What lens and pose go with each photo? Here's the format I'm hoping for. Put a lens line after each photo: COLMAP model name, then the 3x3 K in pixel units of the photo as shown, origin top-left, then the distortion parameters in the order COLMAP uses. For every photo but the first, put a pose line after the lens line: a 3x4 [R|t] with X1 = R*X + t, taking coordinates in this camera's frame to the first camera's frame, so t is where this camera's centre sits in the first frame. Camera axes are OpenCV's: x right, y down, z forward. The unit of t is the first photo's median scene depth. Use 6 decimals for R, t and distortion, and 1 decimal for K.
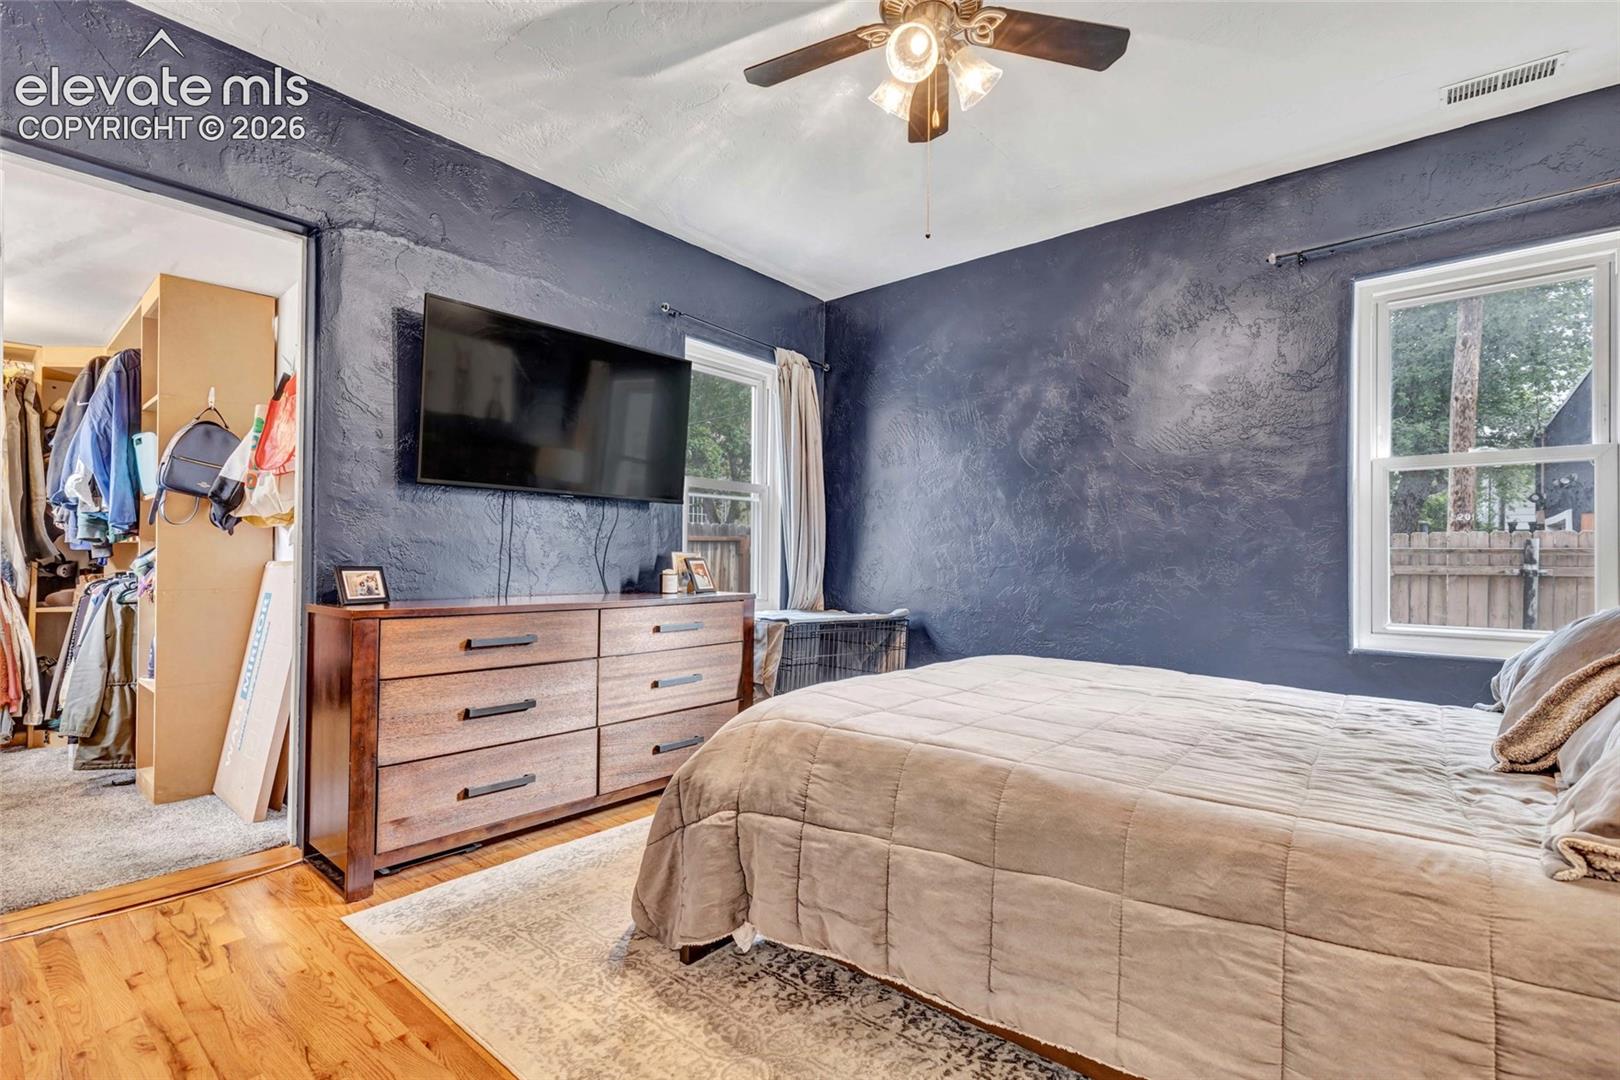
lens RADIAL K [[743.8, 0, 817.8], [0, 743.8, 552.9], [0, 0, 1]] dist [0.010049, -0.002150]
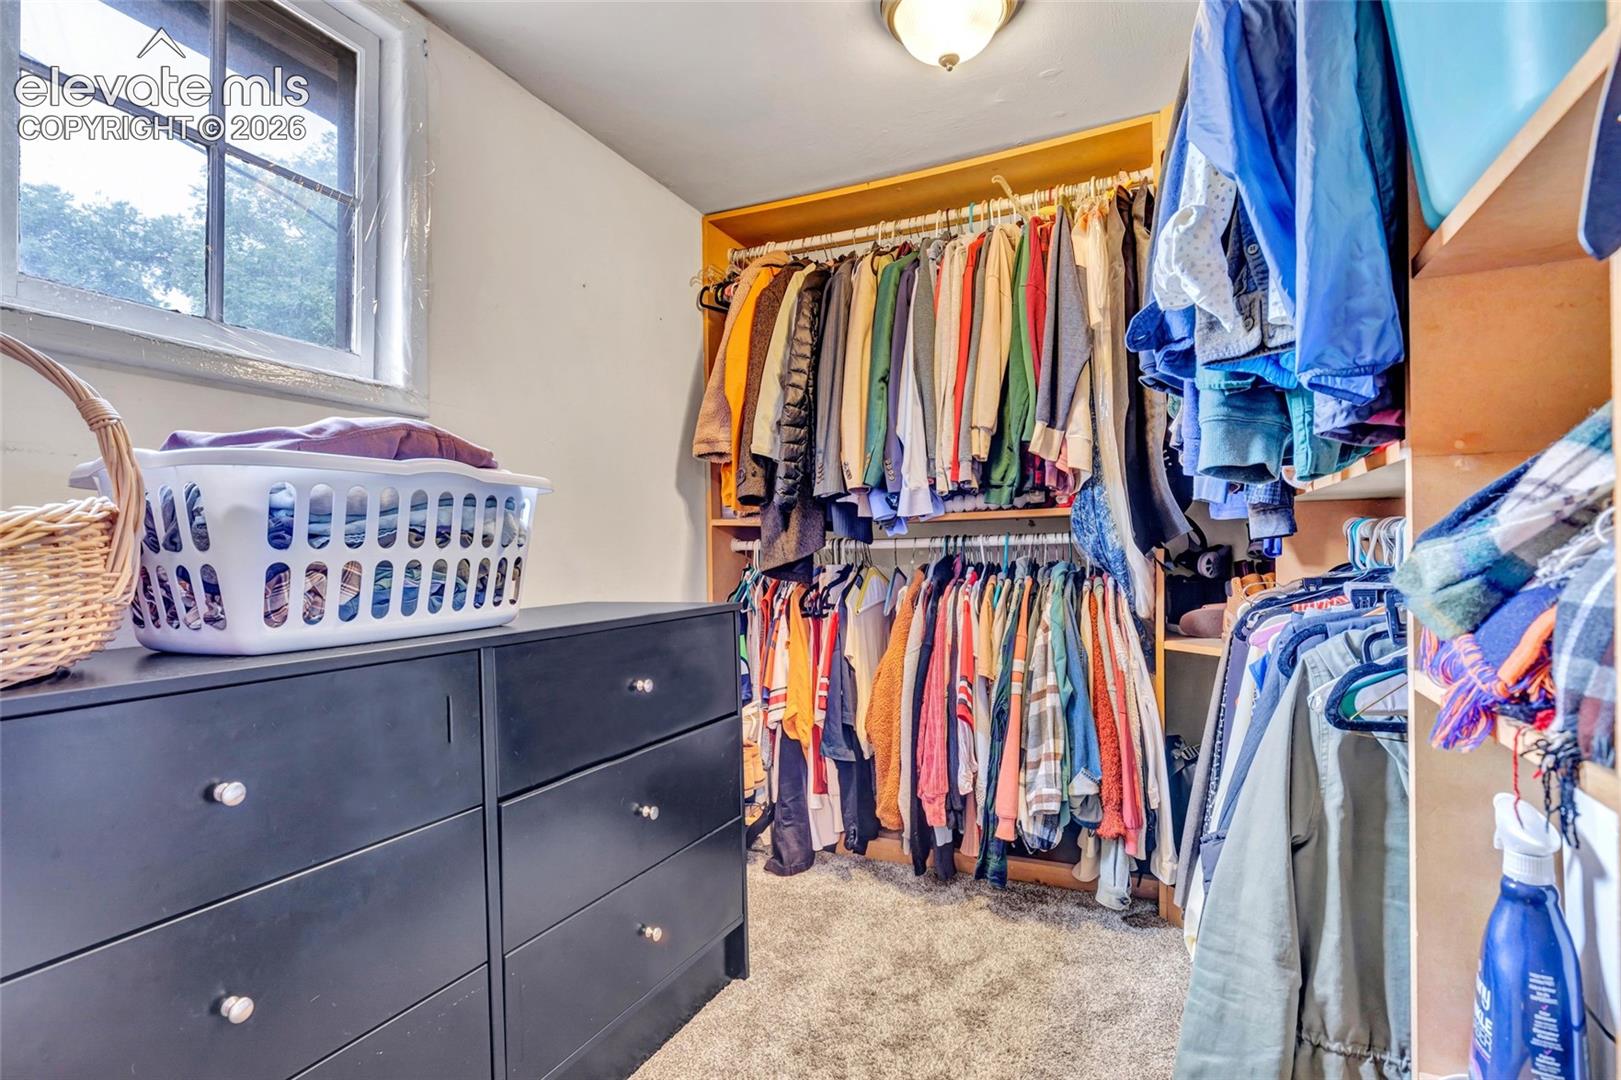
lens RADIAL K [[806.6, 0, 817.2], [0, 806.6, 538.1], [0, 0, 1]] dist [-0.007647, -0.000256]
pose [[0.293326, -0.013375, -0.955919, -0.625580], [0.019390, 0.999780, -0.008038, 0.005413], [0.955816, -0.016178, 0.293521, 0.652675]]
